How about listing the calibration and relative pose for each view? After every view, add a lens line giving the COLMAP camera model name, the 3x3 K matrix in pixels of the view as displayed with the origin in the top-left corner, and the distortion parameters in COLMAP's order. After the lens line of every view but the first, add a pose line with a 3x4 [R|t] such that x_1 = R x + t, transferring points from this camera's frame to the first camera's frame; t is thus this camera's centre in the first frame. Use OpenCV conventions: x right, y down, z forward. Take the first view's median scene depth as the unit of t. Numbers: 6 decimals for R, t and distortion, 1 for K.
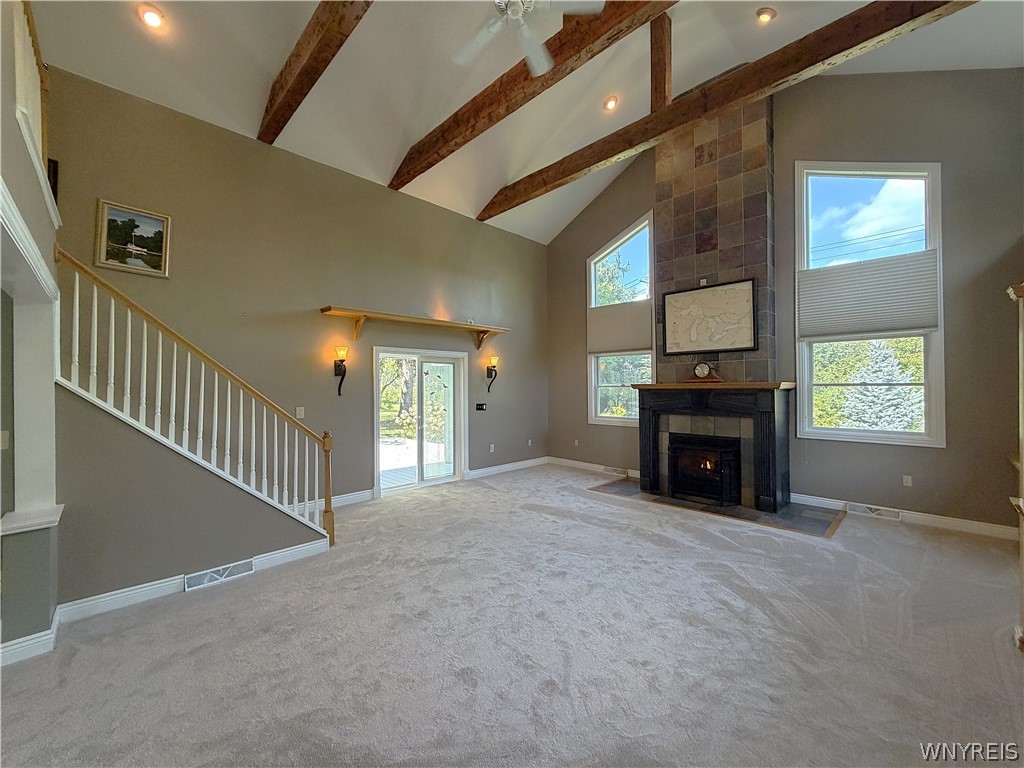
lens RADIAL K [[411.7, 0, 507.1], [0, 411.7, 384.0], [0, 0, 1]] dist [-0.000296, -0.000155]
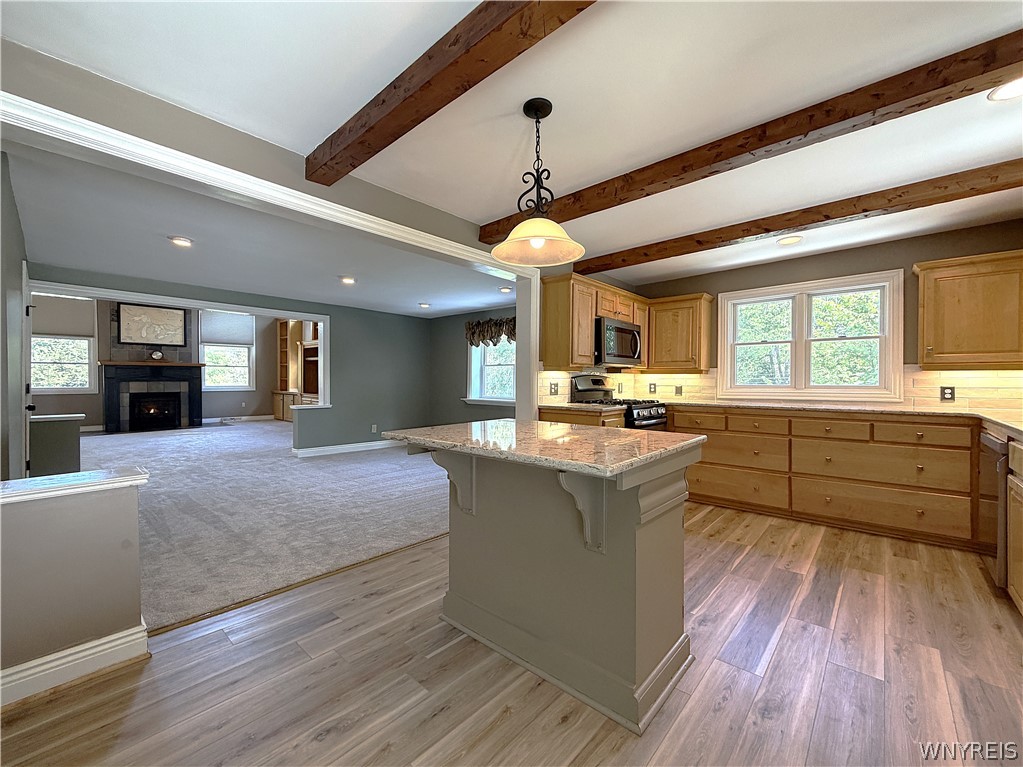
lens RADIAL K [[416.4, 0, 506.9], [0, 416.4, 383.3], [0, 0, 1]] dist [-0.001178, -0.000294]
pose [[-0.057645, 0.001130, 0.998337, -1.356204], [-0.004129, 0.999991, -0.001370, 0.081462], [-0.998329, -0.004201, -0.057640, -0.377378]]
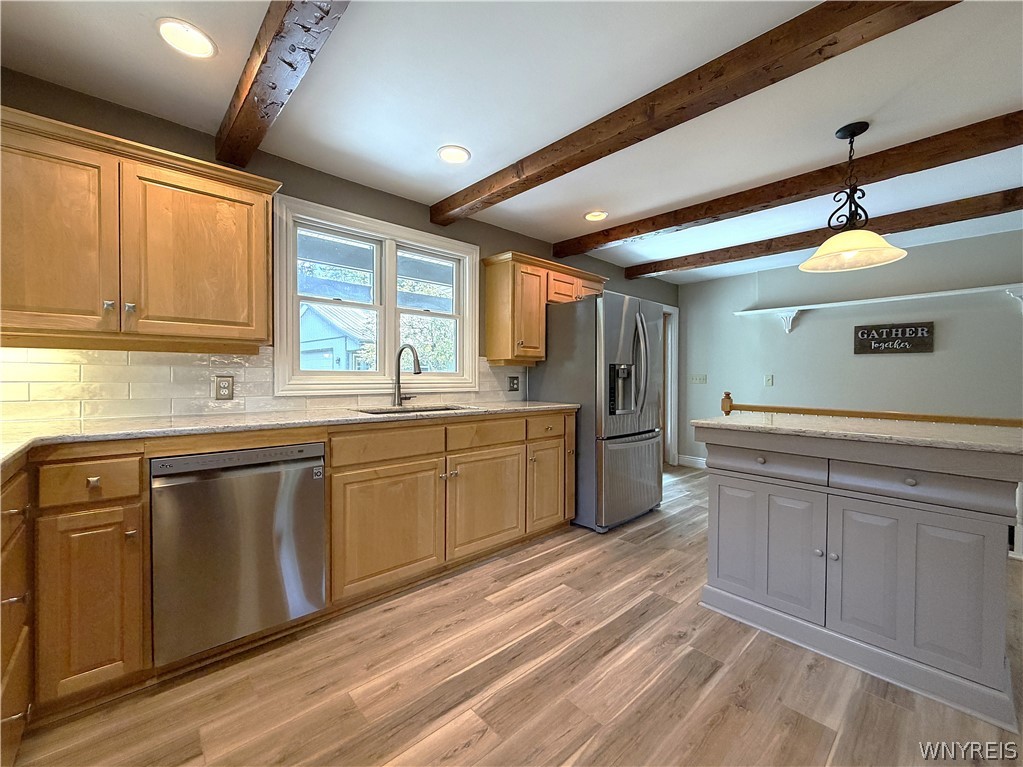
lens RADIAL K [[422.8, 0, 511.5], [0, 422.8, 383.5], [0, 0, 1]] dist [-0.000788, -0.000087]
pose [[-0.030157, 0.020216, -0.999341, -0.669992], [-0.004507, 0.999783, 0.020361, 0.078983], [0.999535, 0.005118, -0.030059, -0.694029]]
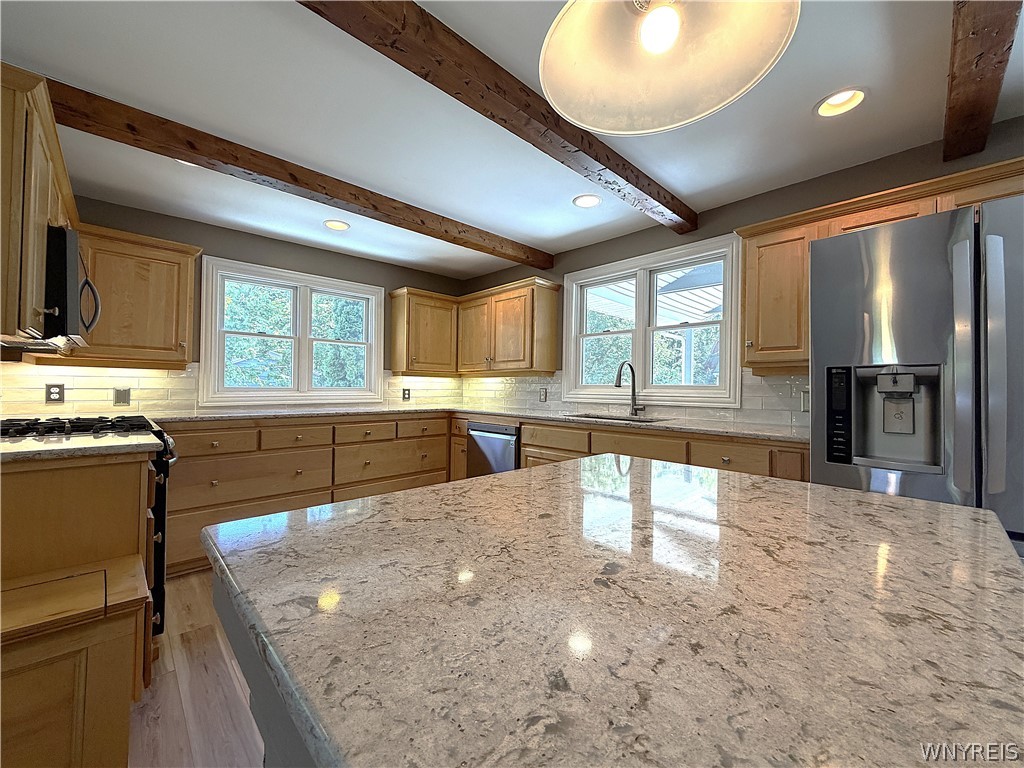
lens RADIAL K [[411.7, 0, 507.1], [0, 411.7, 384.0], [0, 0, 1]] dist [-0.000296, -0.000155]
pose [[-0.999881, -0.005859, 0.014245, -0.996547], [-0.006003, 0.999931, -0.010083, 0.080684], [-0.014185, -0.010167, -0.999848, -0.293398]]
